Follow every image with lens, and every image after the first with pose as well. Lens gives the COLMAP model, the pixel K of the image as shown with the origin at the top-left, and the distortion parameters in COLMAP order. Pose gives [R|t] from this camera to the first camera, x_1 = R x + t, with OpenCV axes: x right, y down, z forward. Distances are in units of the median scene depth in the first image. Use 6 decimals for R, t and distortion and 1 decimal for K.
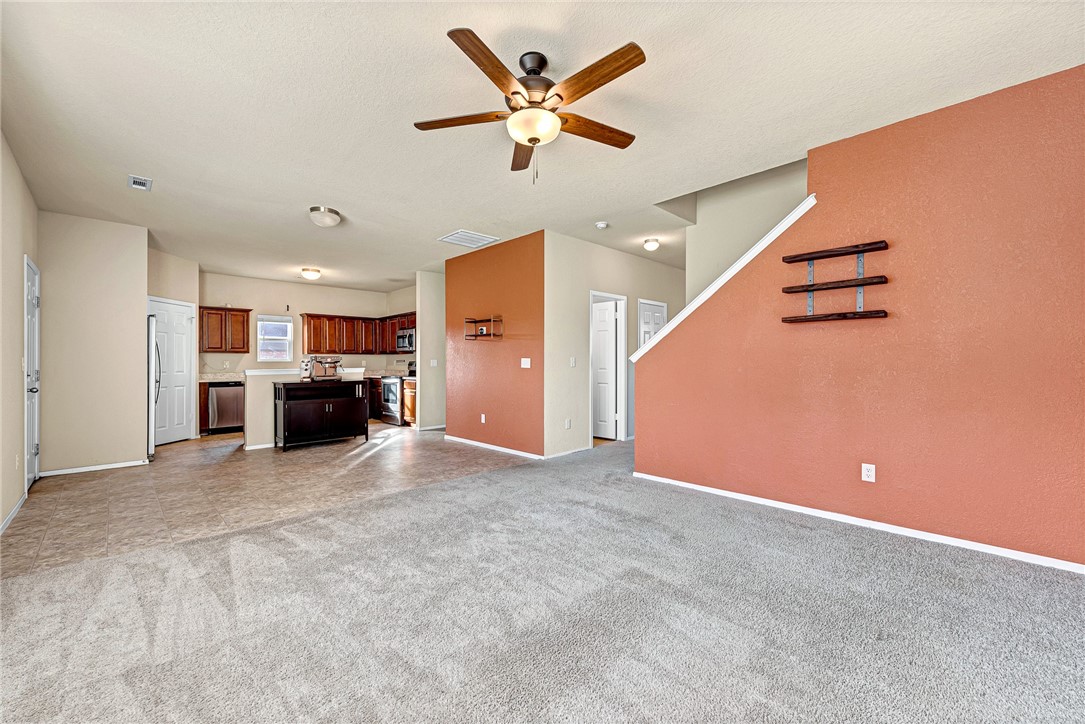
lens RADIAL K [[432.5, 0, 545.6], [0, 432.5, 359.5], [0, 0, 1]] dist [0.011497, -0.003464]
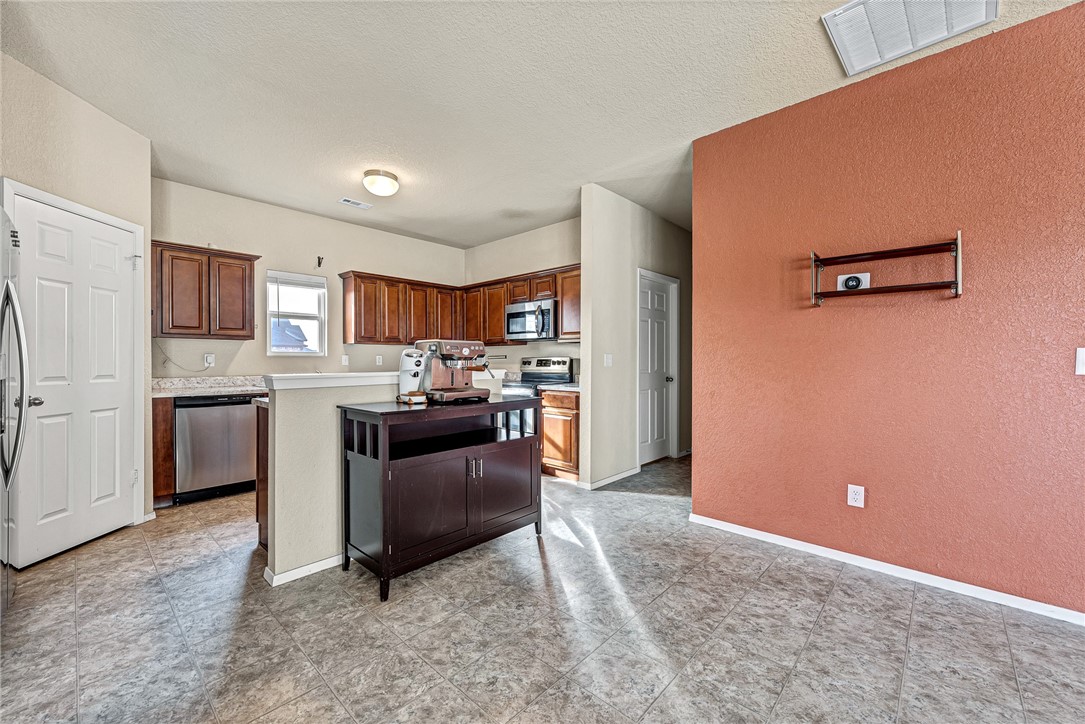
lens RADIAL K [[432.5, 0, 543.6], [0, 432.5, 362.7], [0, 0, 1]] dist [0.011497, -0.003464]
pose [[0.999191, 0.005424, 0.039850, -0.395602], [-0.005886, 0.999917, 0.011496, 0.005934], [-0.039785, -0.011722, 0.999140, 0.516535]]
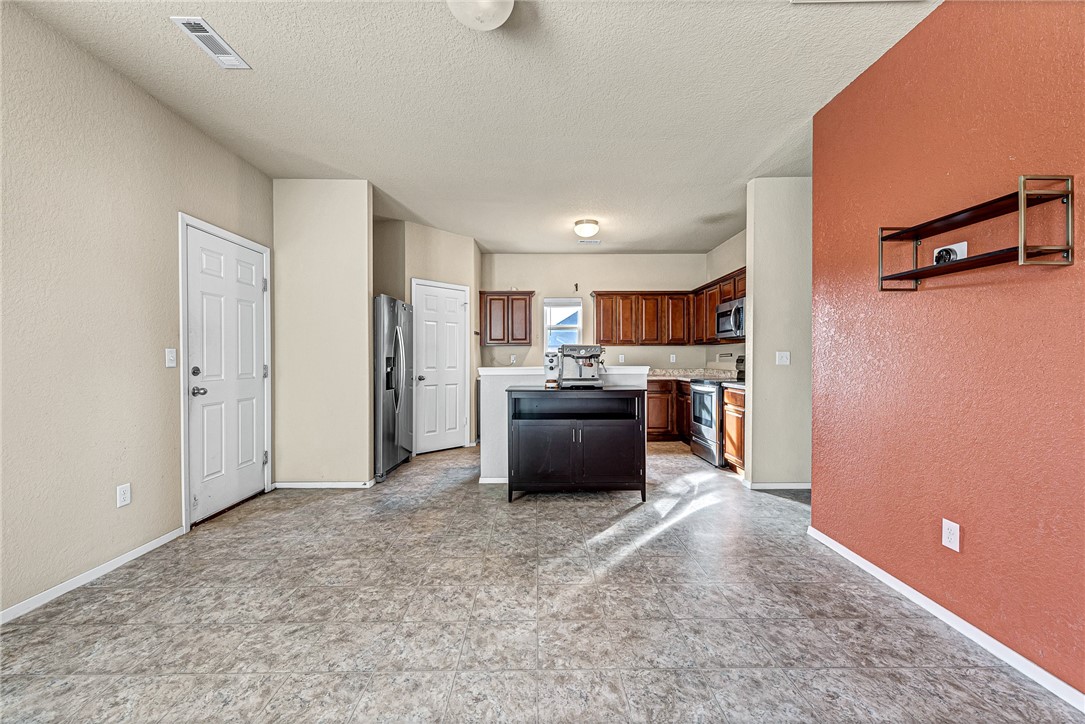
lens RADIAL K [[432.5, 0, 541.6], [0, 432.5, 363.1], [0, 0, 1]] dist [0.011497, -0.003464]
pose [[0.716636, 0.010717, -0.697365, -0.118527], [0.002798, 0.999830, 0.018240, 0.004133], [0.697442, -0.015023, 0.716484, 0.487584]]
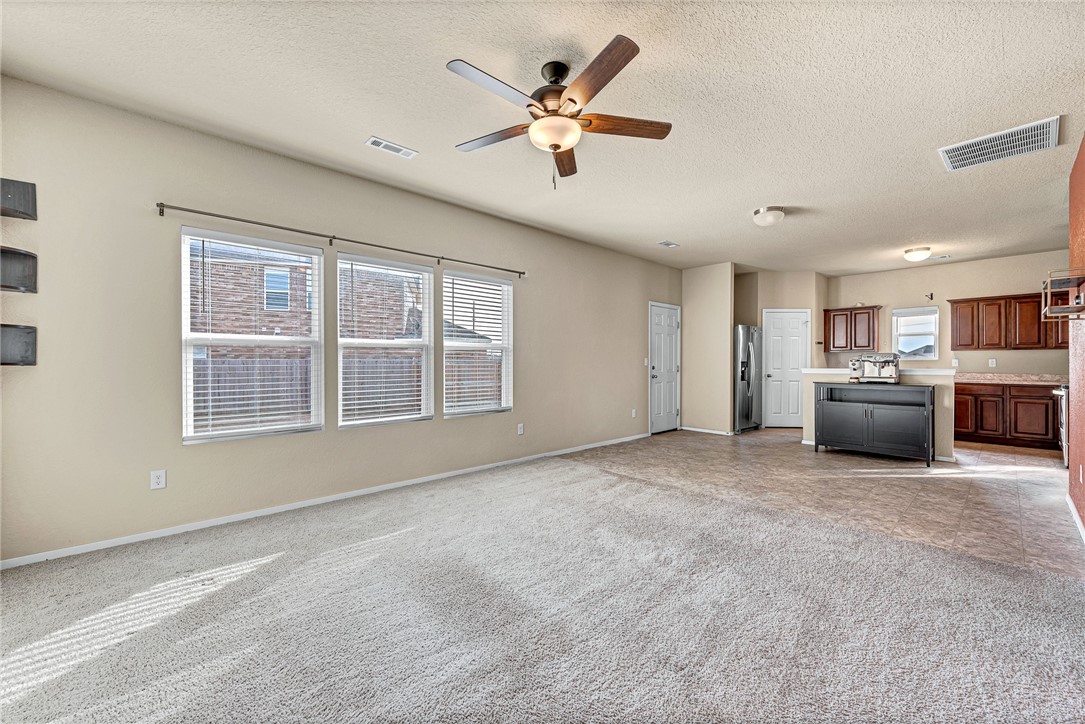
lens RADIAL K [[432.5, 0, 540.3], [0, 432.5, 360.9], [0, 0, 1]] dist [0.011497, -0.003464]
pose [[-0.033109, 0.001042, -0.999451, 0.332962], [0.005361, 0.999985, 0.000865, 0.001099], [0.999437, -0.005330, -0.033114, 0.332525]]
